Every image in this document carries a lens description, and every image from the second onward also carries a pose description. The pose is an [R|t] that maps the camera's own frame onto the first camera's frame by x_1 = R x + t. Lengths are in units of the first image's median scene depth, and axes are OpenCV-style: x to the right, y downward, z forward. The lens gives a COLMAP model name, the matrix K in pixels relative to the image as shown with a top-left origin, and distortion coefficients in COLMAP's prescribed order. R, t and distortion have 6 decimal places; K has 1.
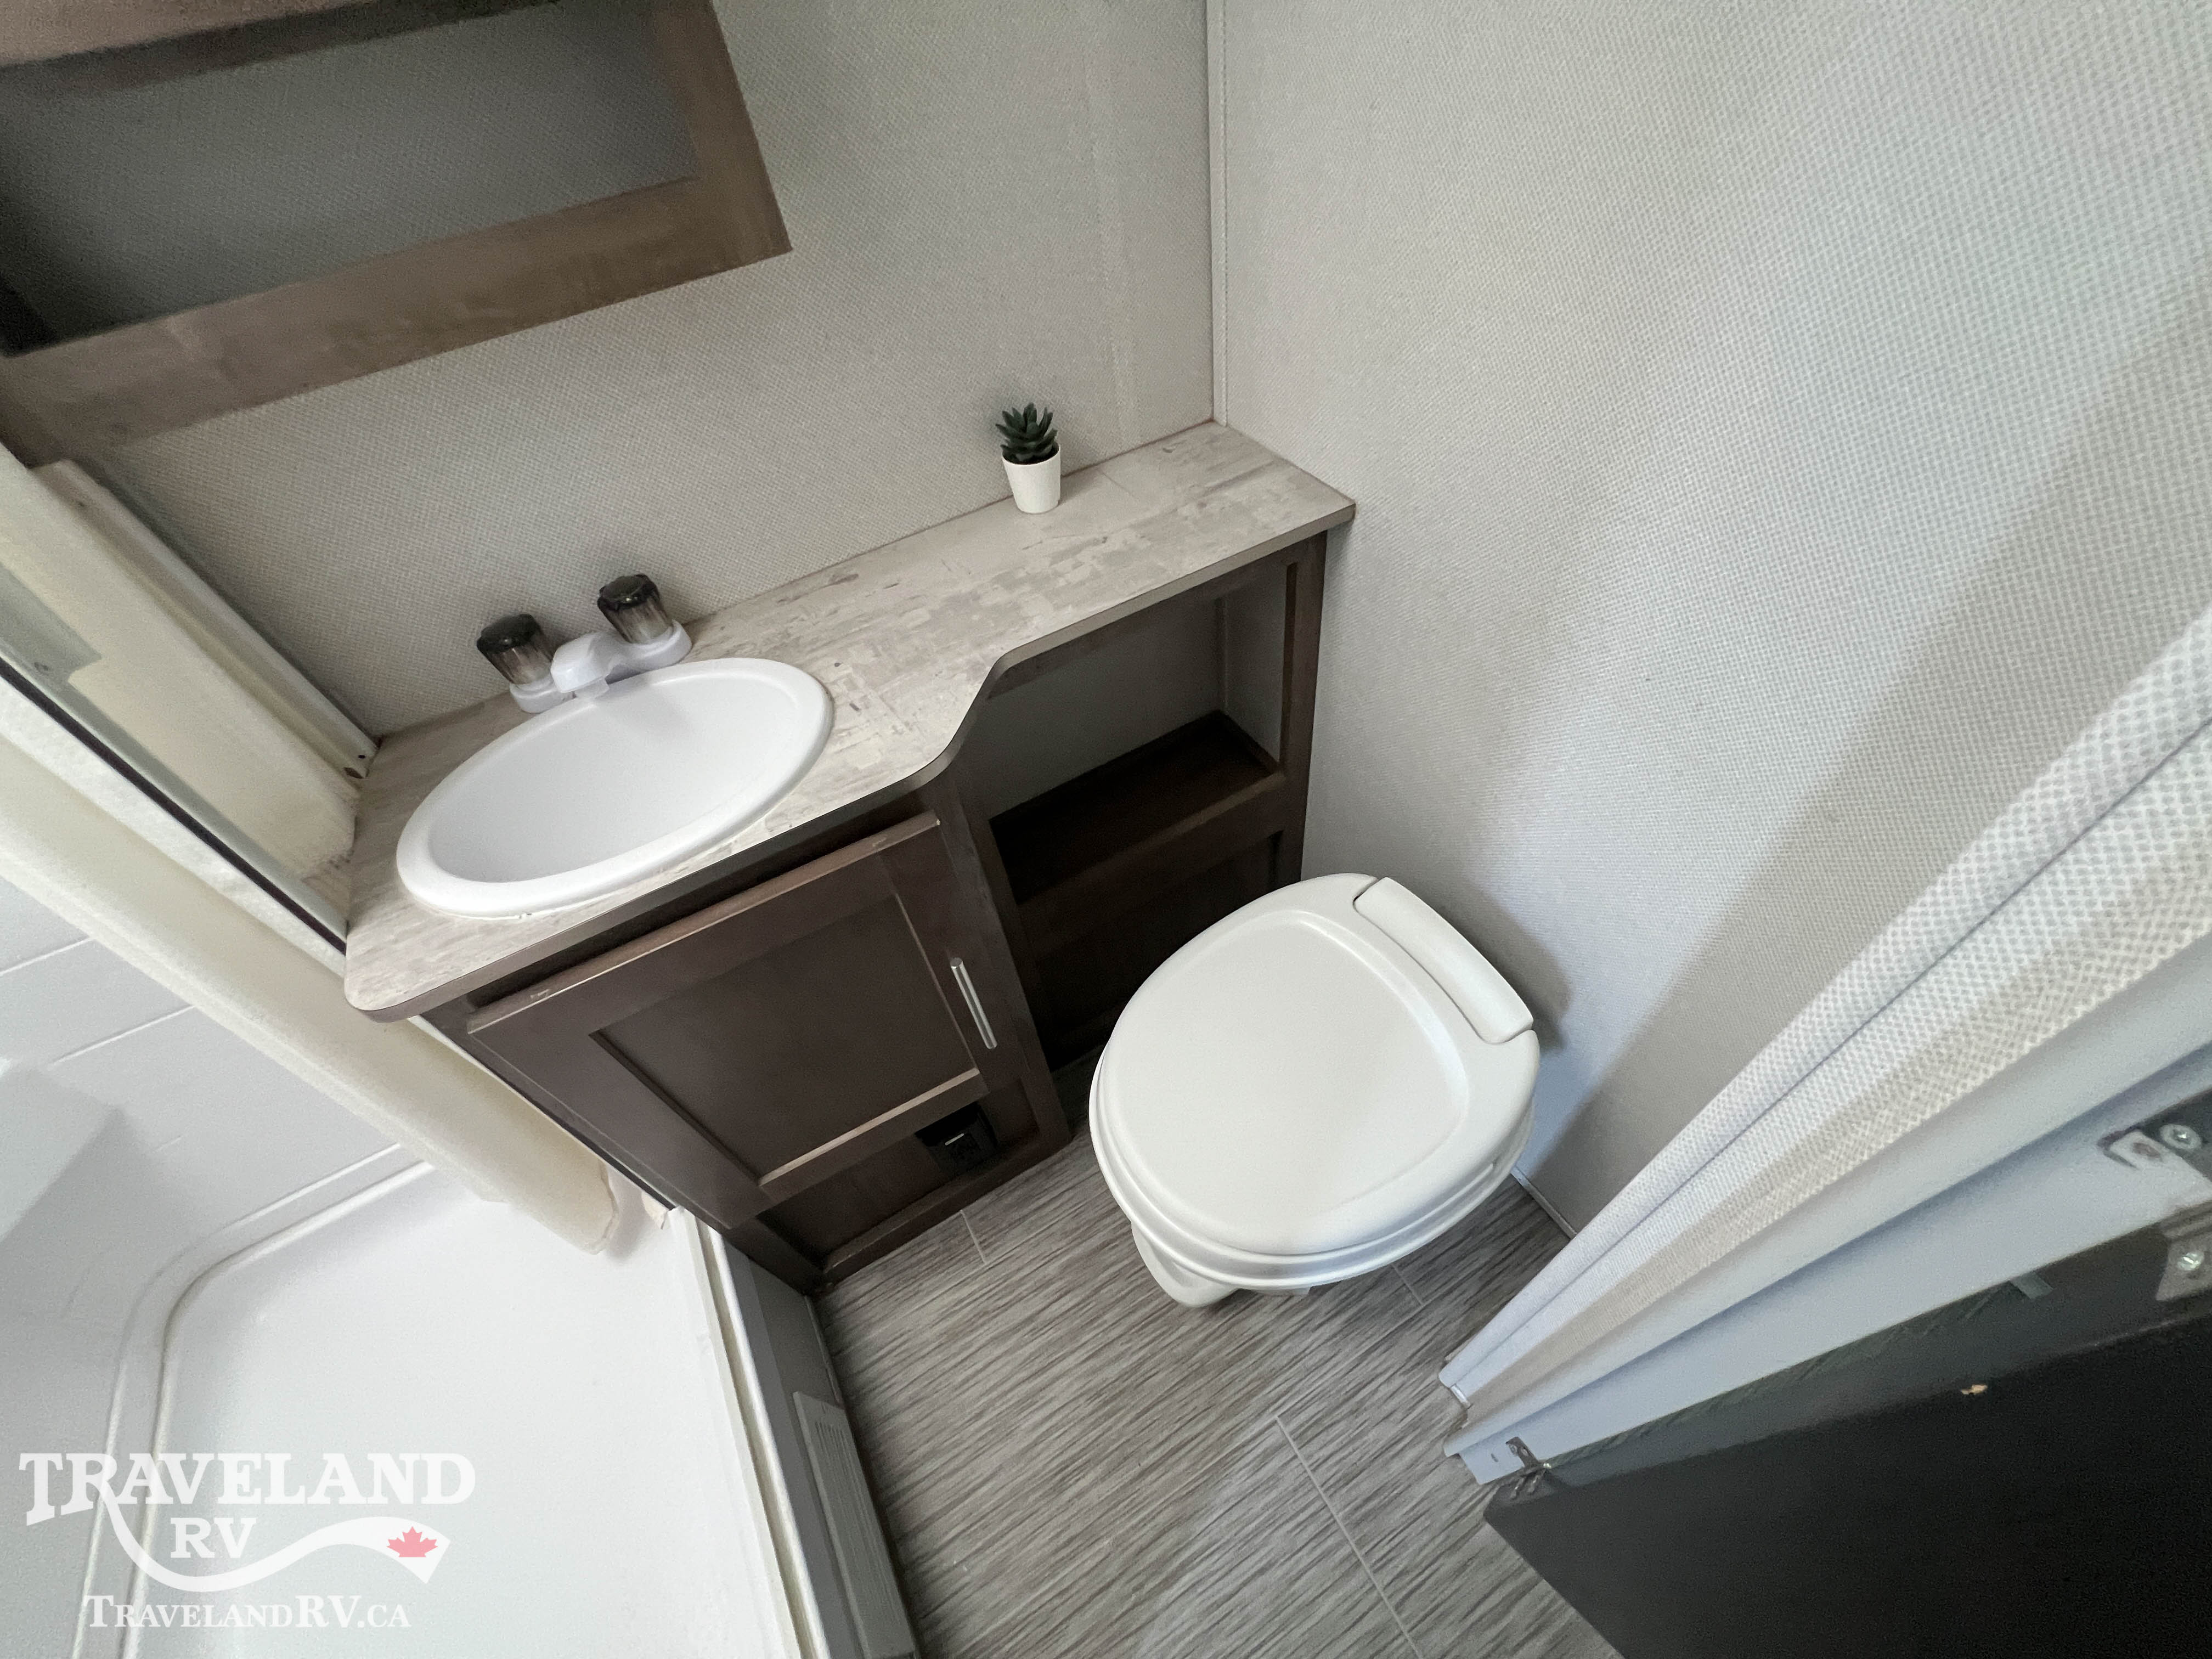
lens RADIAL K [[881.3, 0, 1105.5], [0, 881.3, 824.5], [0, 0, 1]] dist [-0.001719, 0.000090]
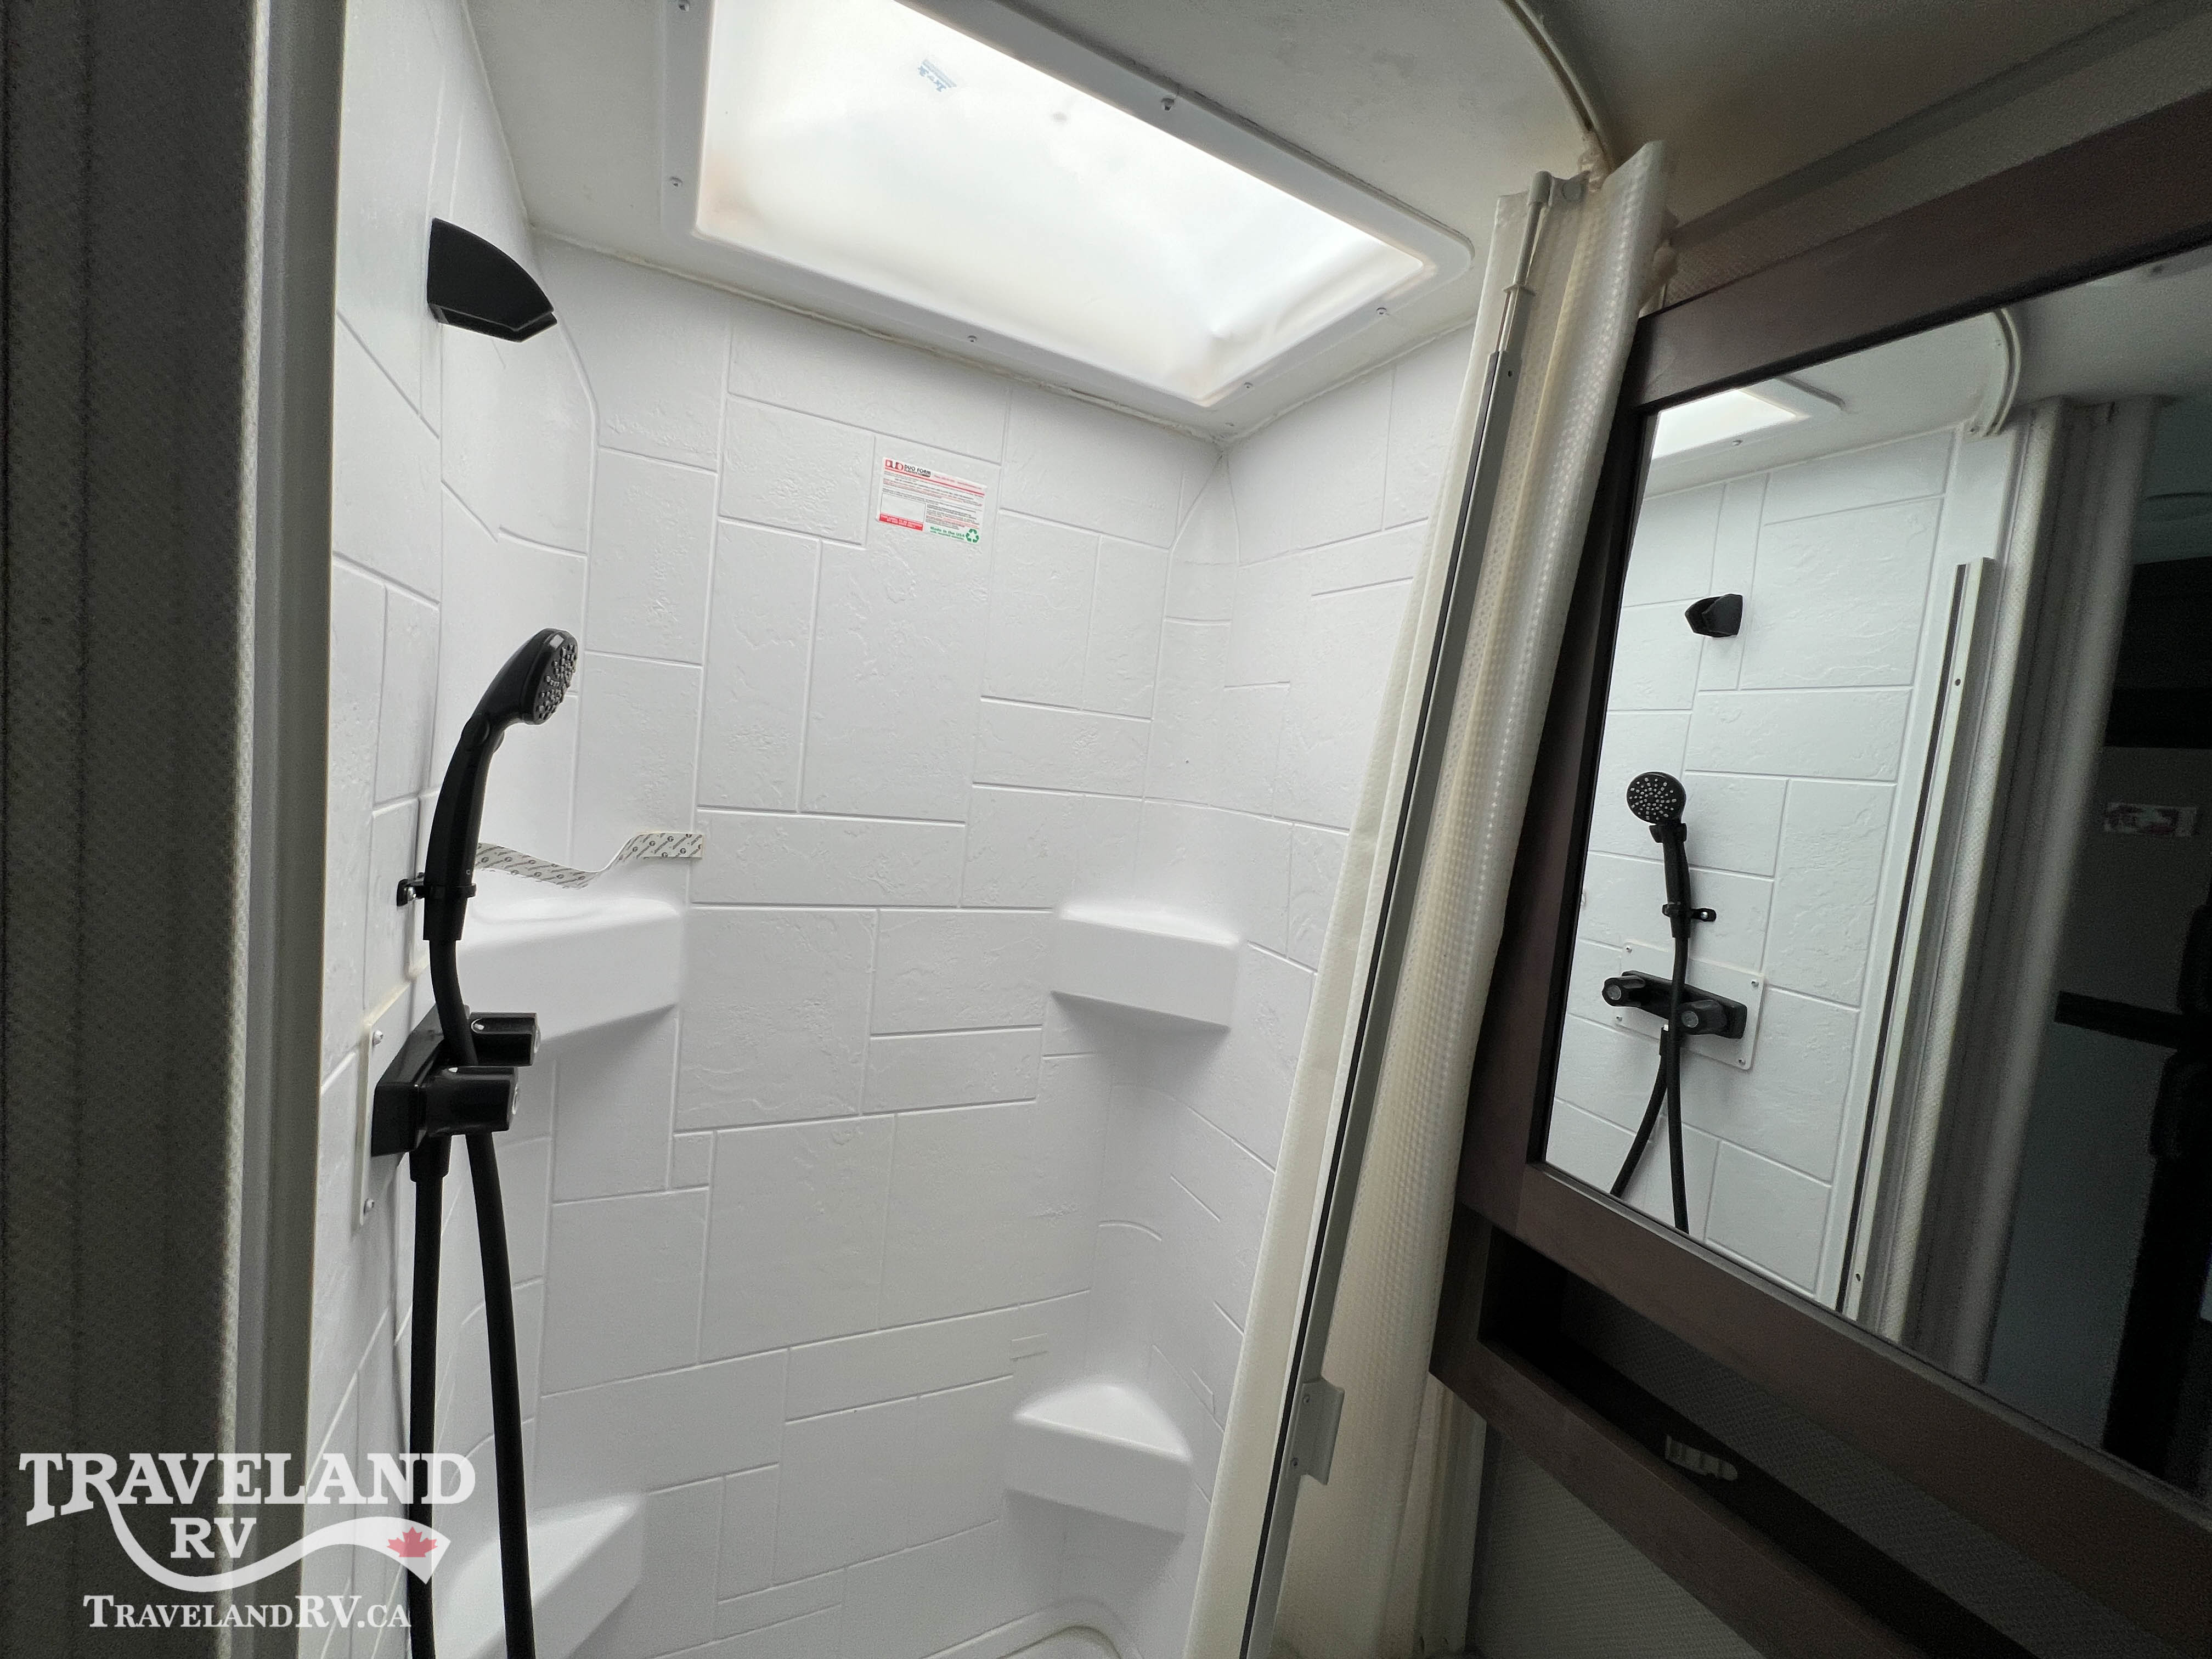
lens RADIAL K [[881.3, 0, 1102.9], [0, 881.3, 830.4], [0, 0, 1]] dist [-0.001719, 0.000090]
pose [[-0.059402, 0.172039, -0.983297, 0.008608], [-0.812626, 0.563751, 0.147726, -0.404573], [0.579750, 0.807829, 0.106316, -0.082856]]
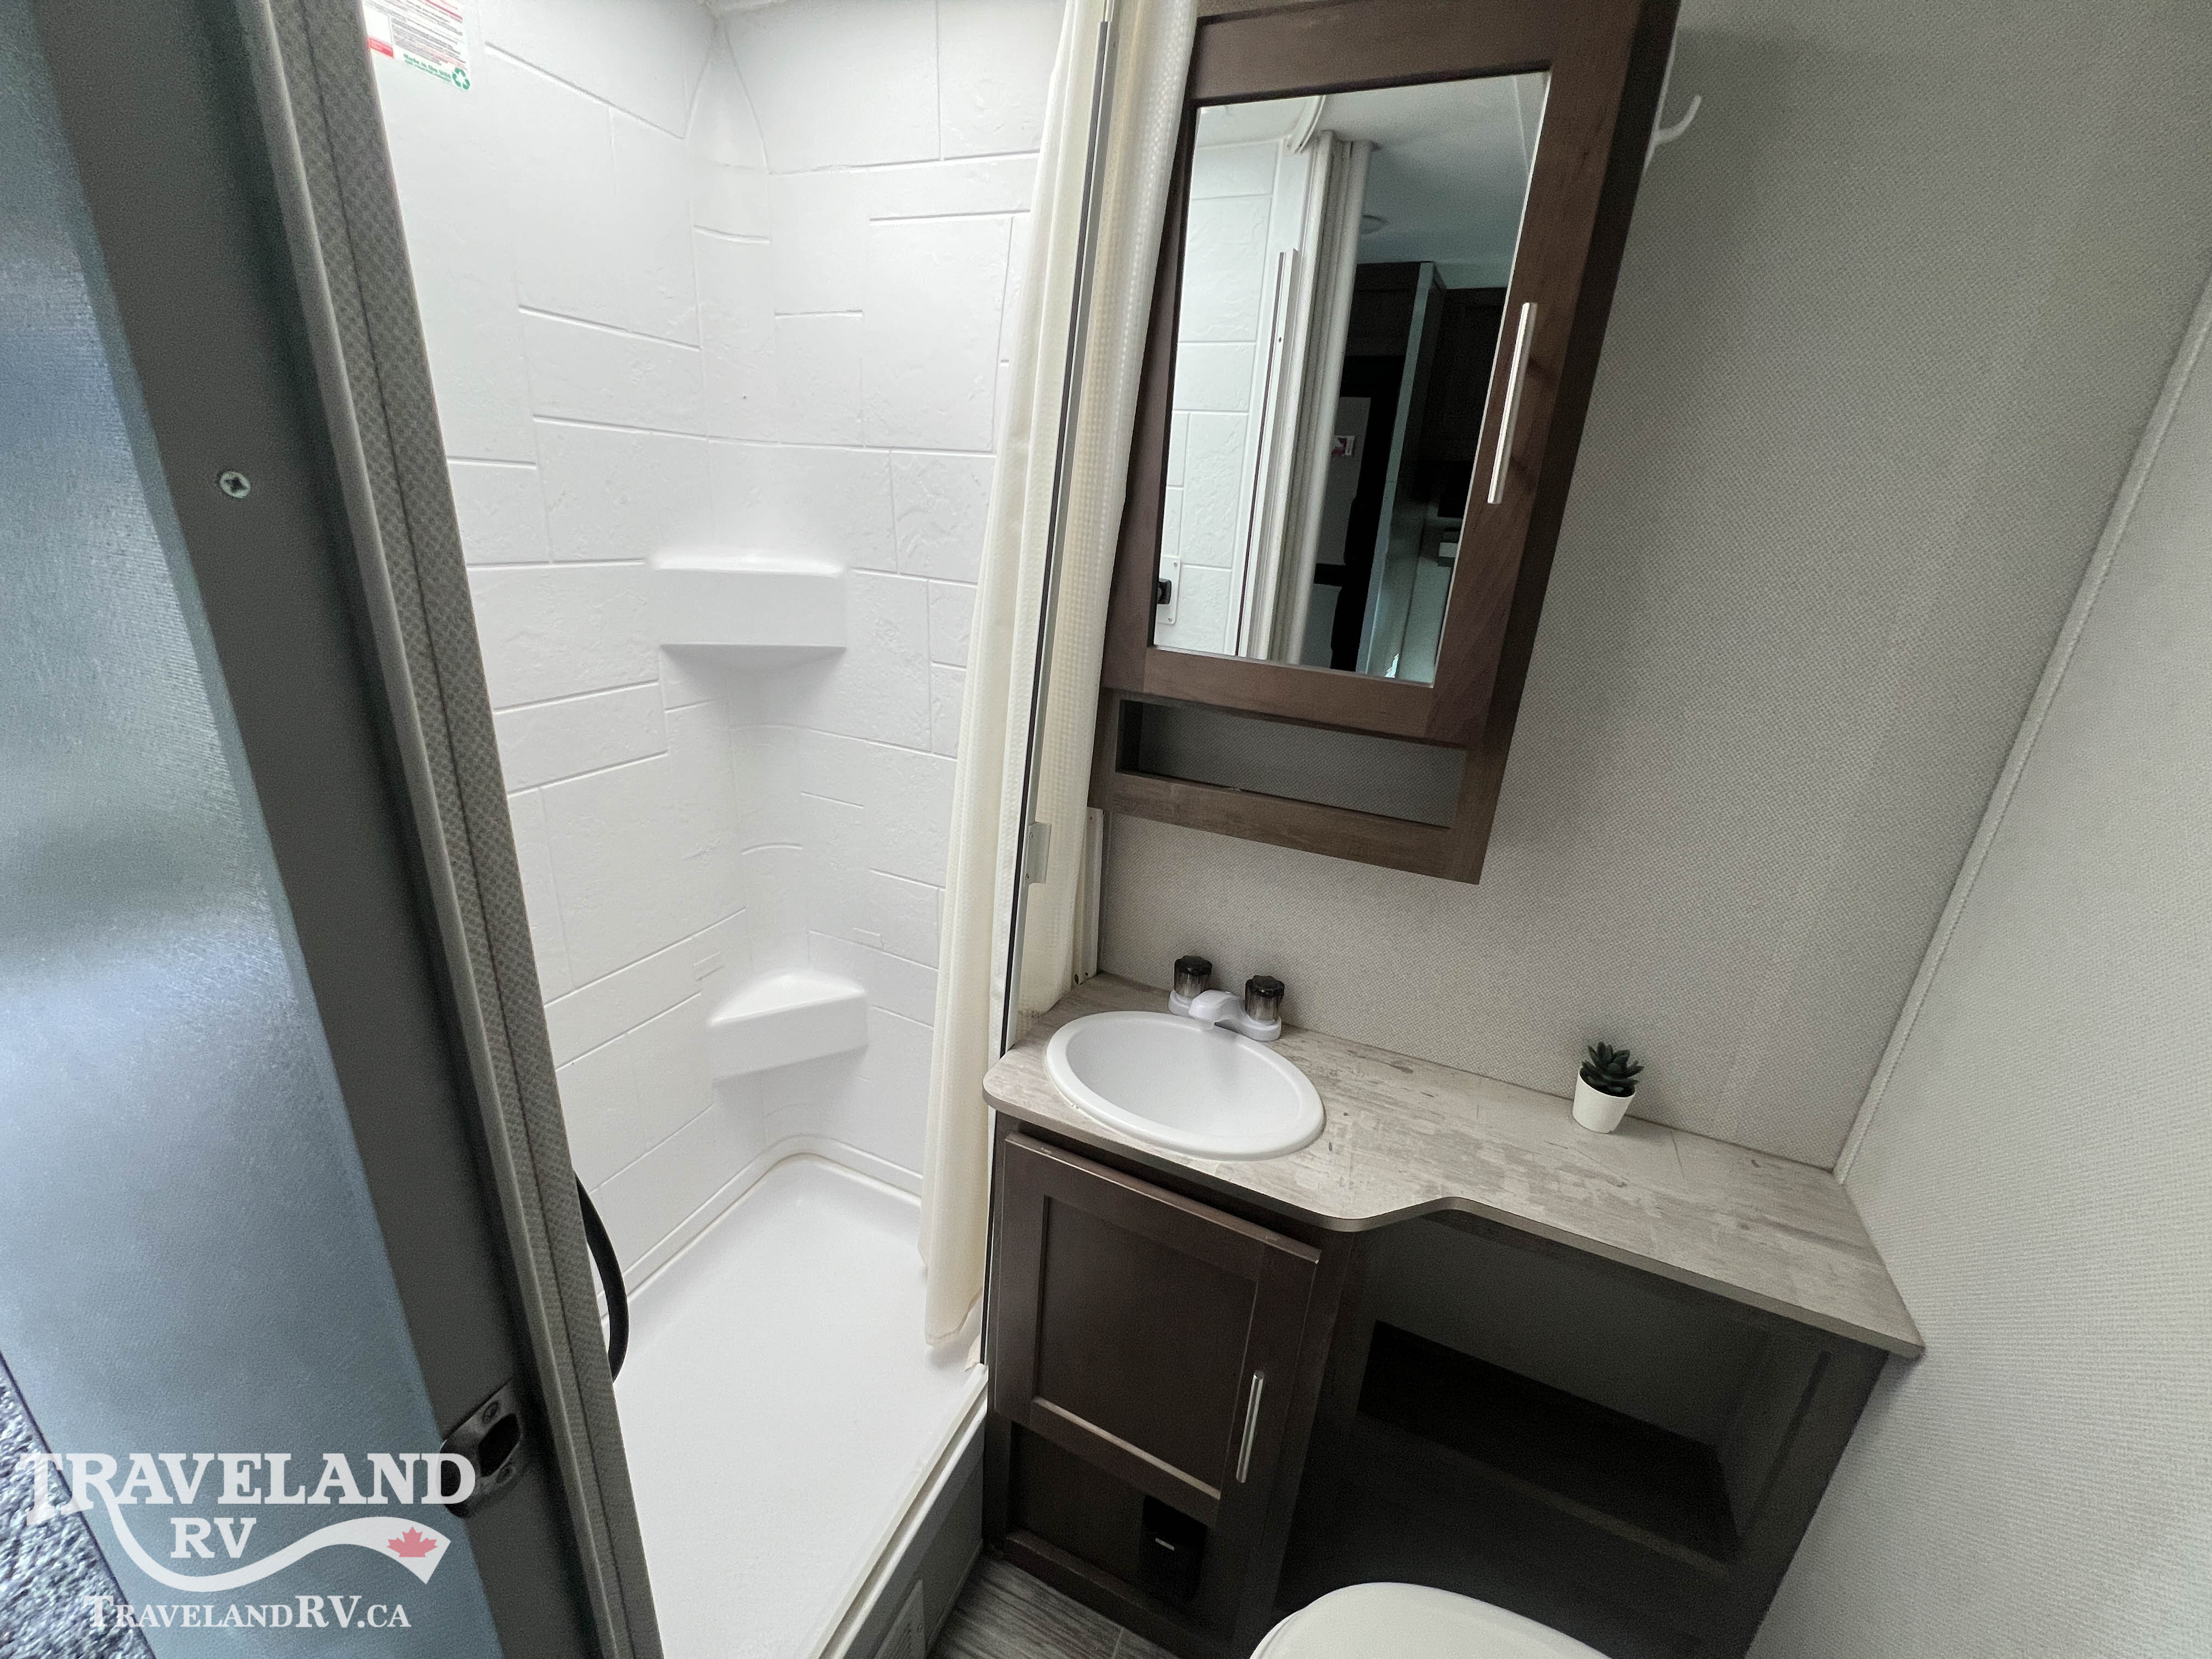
lens RADIAL K [[881.3, 0, 1098.1], [0, 881.3, 826.4], [0, 0, 1]] dist [-0.001719, 0.000090]
pose [[0.583102, 0.406518, -0.703374, 0.214478], [-0.687434, 0.708282, -0.160534, -0.021198], [0.432927, 0.577131, 0.692455, -0.290871]]
